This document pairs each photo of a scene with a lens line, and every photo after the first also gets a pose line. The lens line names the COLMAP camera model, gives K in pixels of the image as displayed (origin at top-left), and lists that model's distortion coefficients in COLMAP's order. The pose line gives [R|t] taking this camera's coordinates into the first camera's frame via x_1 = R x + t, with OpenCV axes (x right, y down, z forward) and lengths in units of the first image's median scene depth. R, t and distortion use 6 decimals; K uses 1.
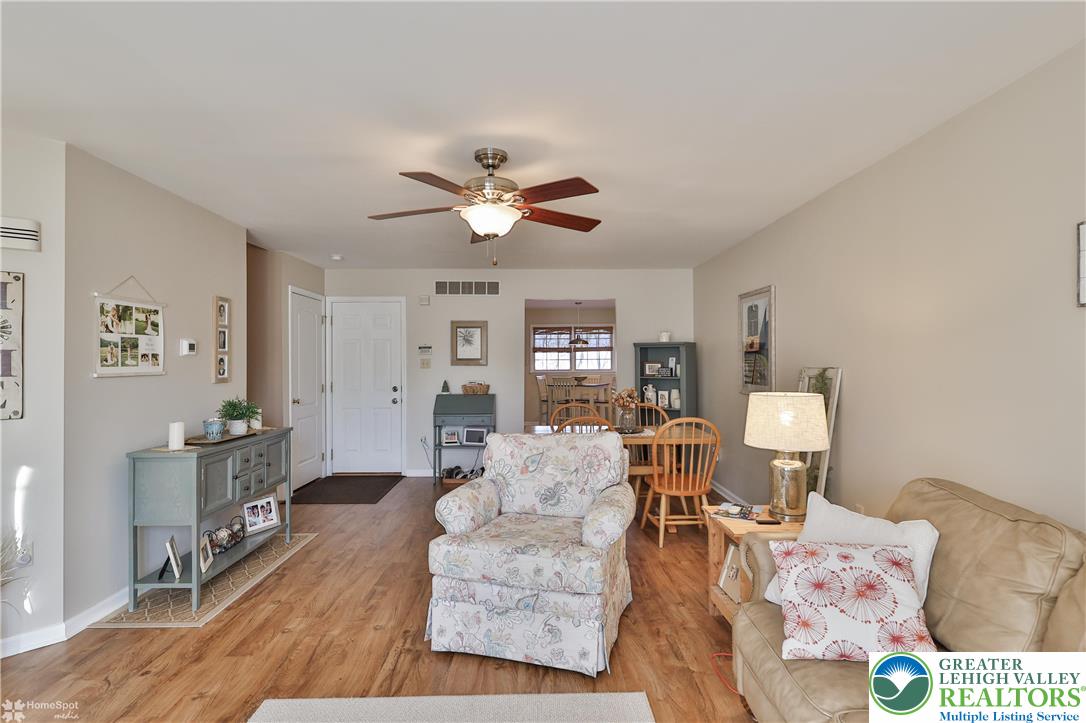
lens RADIAL K [[528.0, 0, 546.4], [0, 528.0, 358.1], [0, 0, 1]] dist [-0.004304, 0.001032]
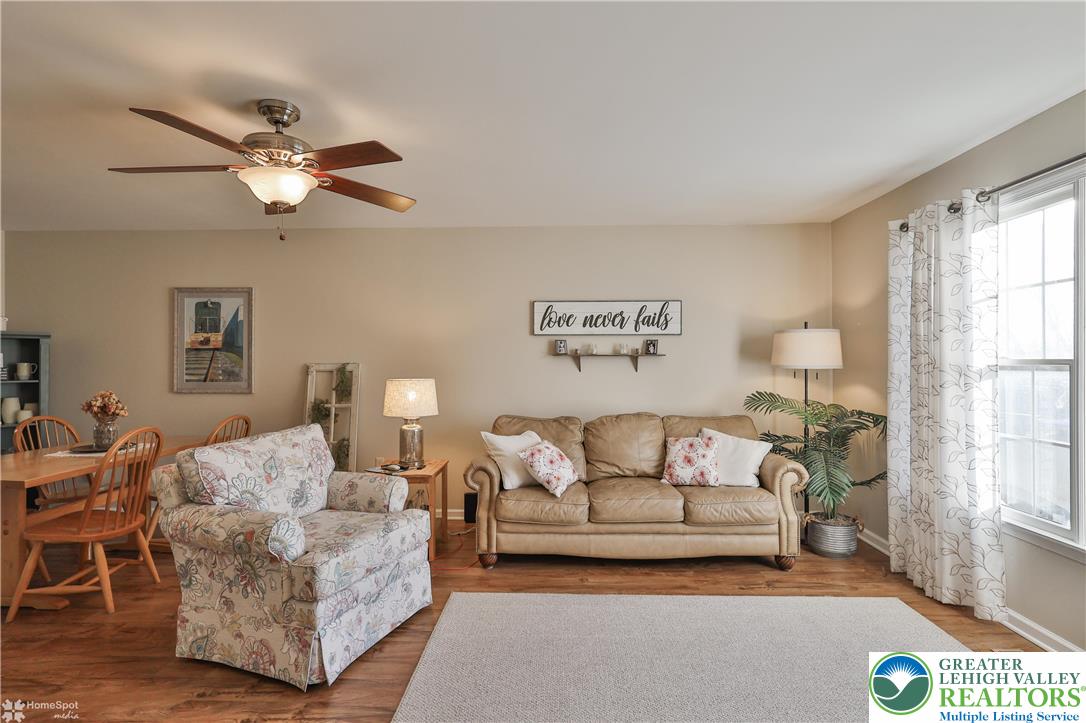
lens RADIAL K [[528.0, 0, 545.3], [0, 528.0, 358.1], [0, 0, 1]] dist [-0.004304, 0.001032]
pose [[0.034414, 0.012092, 0.999335, -0.415802], [-0.002913, 0.999924, -0.011999, 0.010846], [-0.999403, -0.002498, 0.034447, 0.241017]]
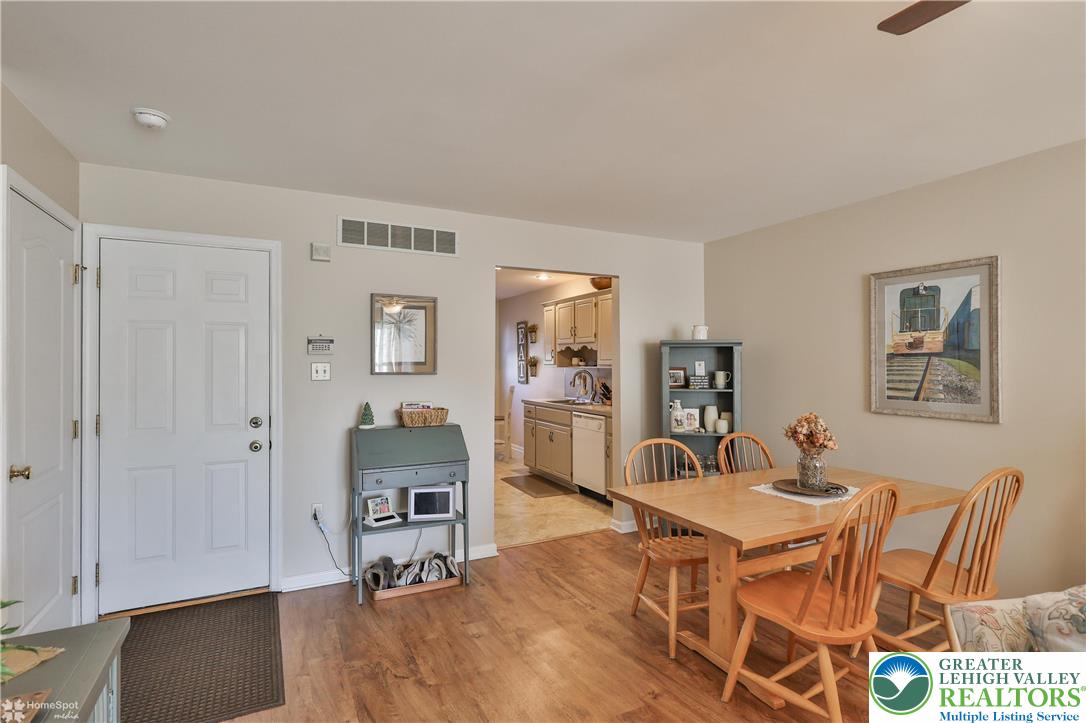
lens RADIAL K [[528.0, 0, 540.1], [0, 528.0, 360.0], [0, 0, 1]] dist [-0.004304, 0.001032]
pose [[0.899166, 0.004749, 0.437582, -0.264345], [-0.003298, 0.999986, -0.004077, 0.000013], [-0.437596, 0.002223, 0.899169, 0.428947]]
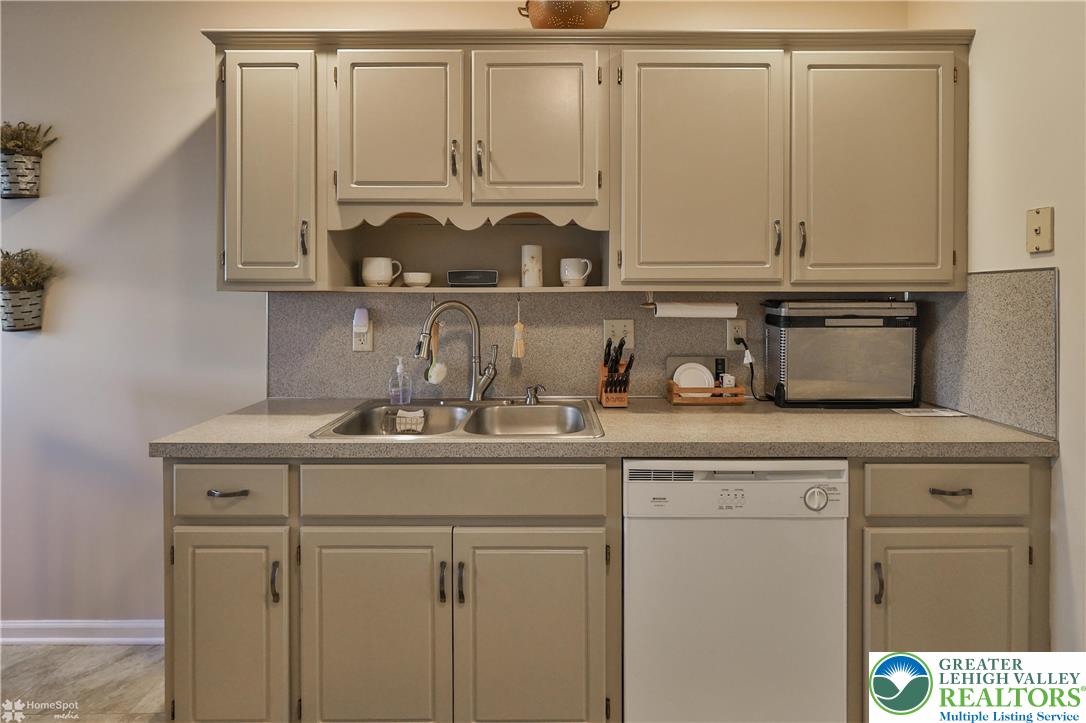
lens RADIAL K [[528.0, 0, 544.1], [0, 528.0, 303.8], [0, 0, 1]] dist [-0.004304, 0.001032]
pose [[0.017296, 0.005614, 0.999835, -0.044696], [-0.006289, 0.999965, -0.005506, 0.018939], [-0.999831, -0.006192, 0.017331, 1.248059]]
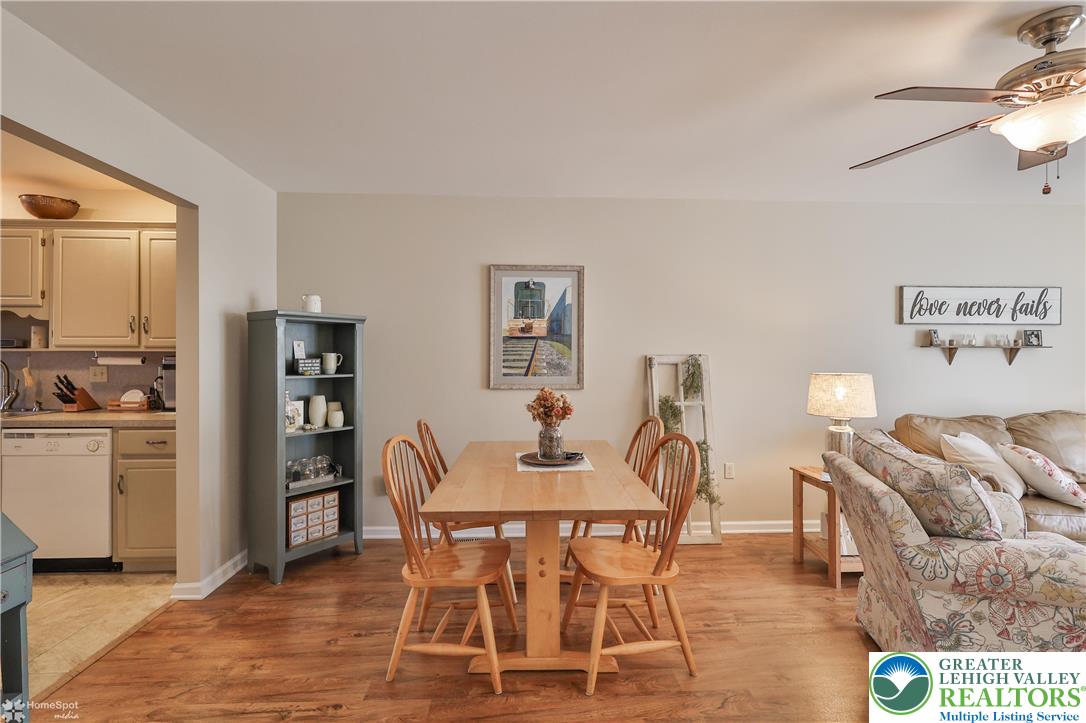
lens RADIAL K [[528.0, 0, 544.9], [0, 528.0, 360.4], [0, 0, 1]] dist [-0.004304, 0.001032]
pose [[-0.029369, -0.005852, 0.999552, -0.326641], [-0.006197, 0.999965, 0.005673, 0.014041], [-0.999549, -0.006028, -0.029404, 0.723494]]
